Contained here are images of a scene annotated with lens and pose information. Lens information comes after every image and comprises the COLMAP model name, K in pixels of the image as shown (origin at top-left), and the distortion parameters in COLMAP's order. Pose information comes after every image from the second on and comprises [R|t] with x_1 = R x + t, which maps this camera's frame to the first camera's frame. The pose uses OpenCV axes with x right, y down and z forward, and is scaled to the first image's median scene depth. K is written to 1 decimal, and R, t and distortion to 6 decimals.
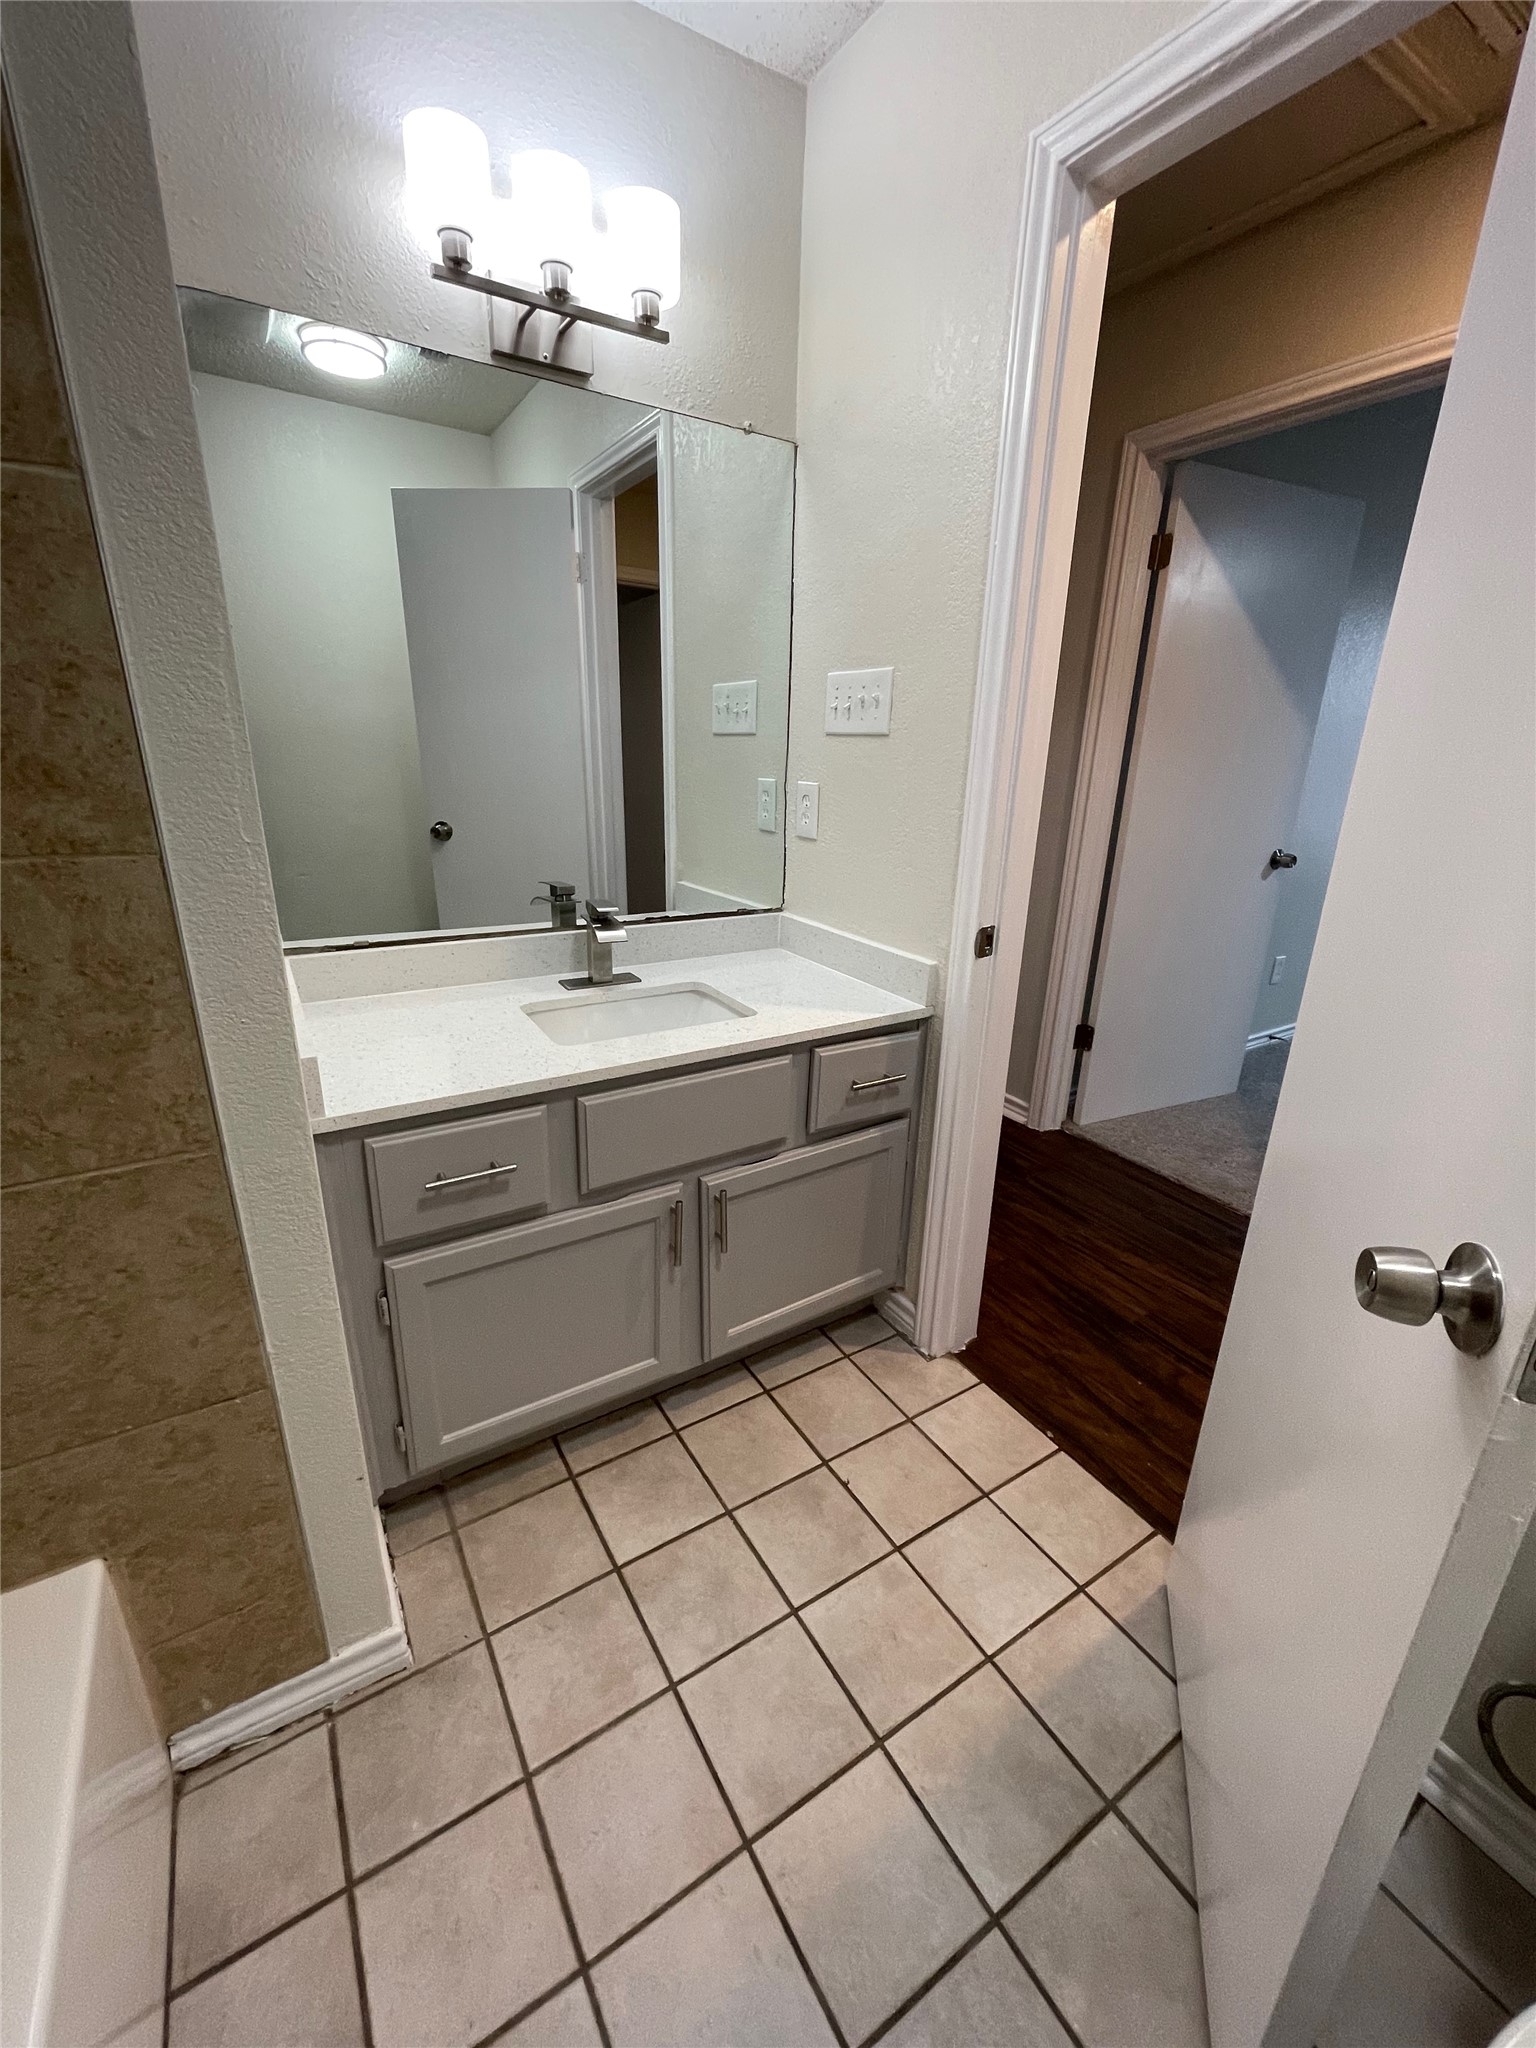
lens RADIAL K [[833.5, 0, 765.8], [0, 833.5, 1020.0], [0, 0, 1]] dist [-0.002241, 0.000078]
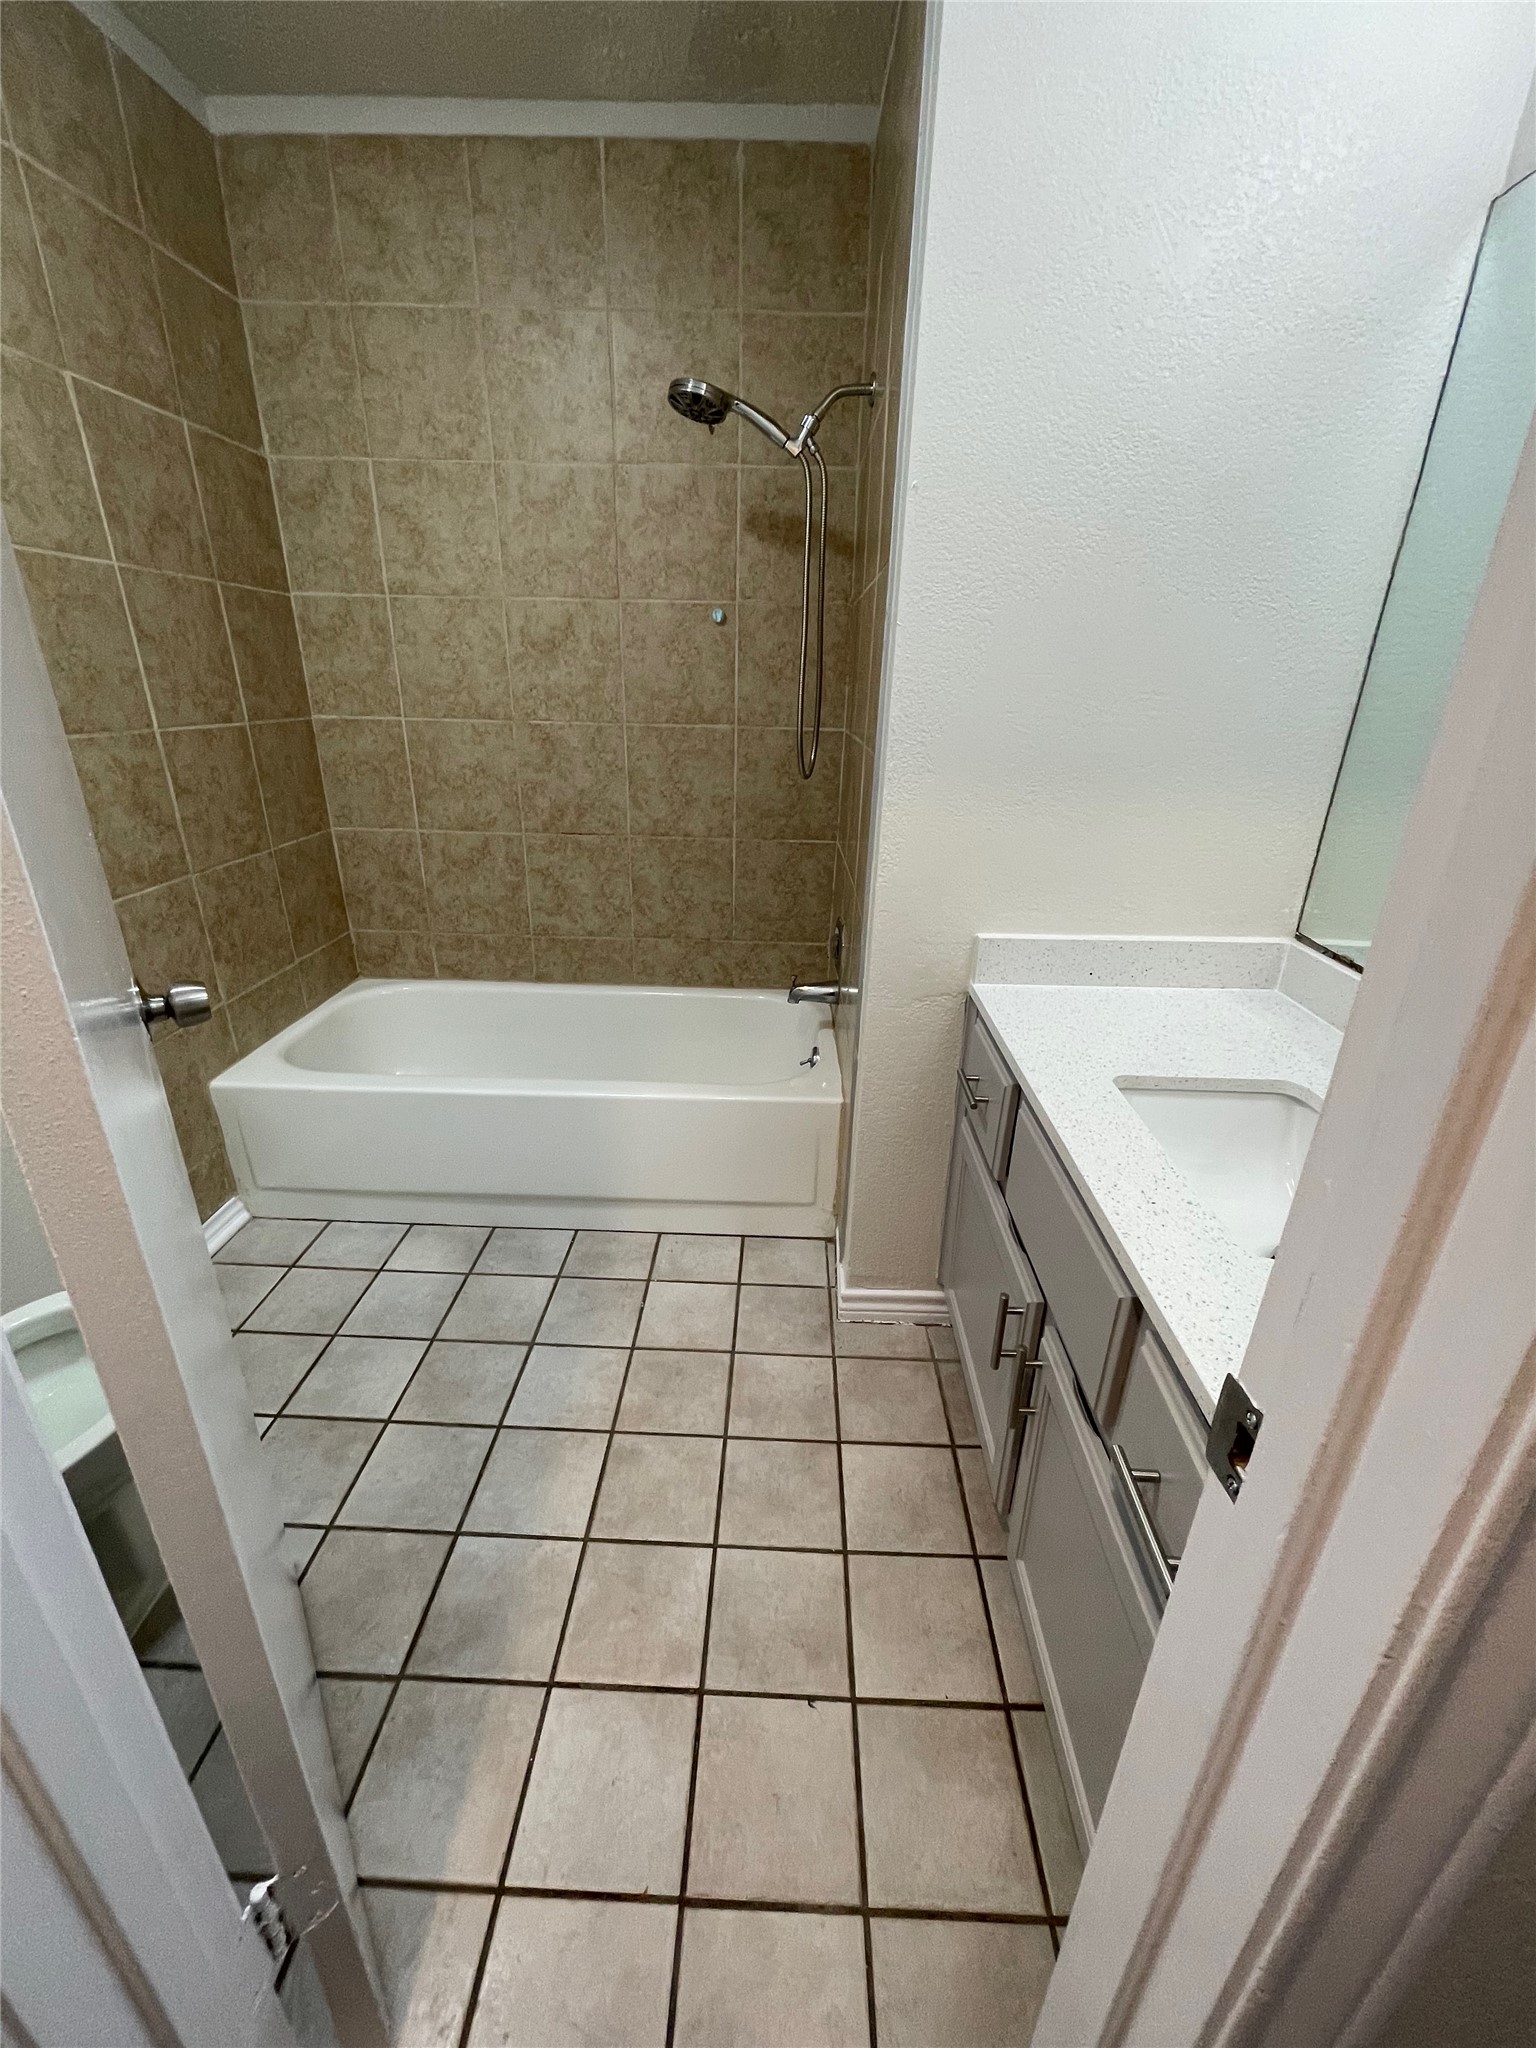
lens RADIAL K [[833.5, 0, 765.8], [0, 833.5, 1020.0], [0, 0, 1]] dist [-0.002241, 0.000078]
pose [[-0.554936, 0.284620, -0.781689, 0.518804], [-0.294826, 0.811372, 0.504730, -0.297587], [0.777897, 0.510555, -0.366346, 0.917501]]
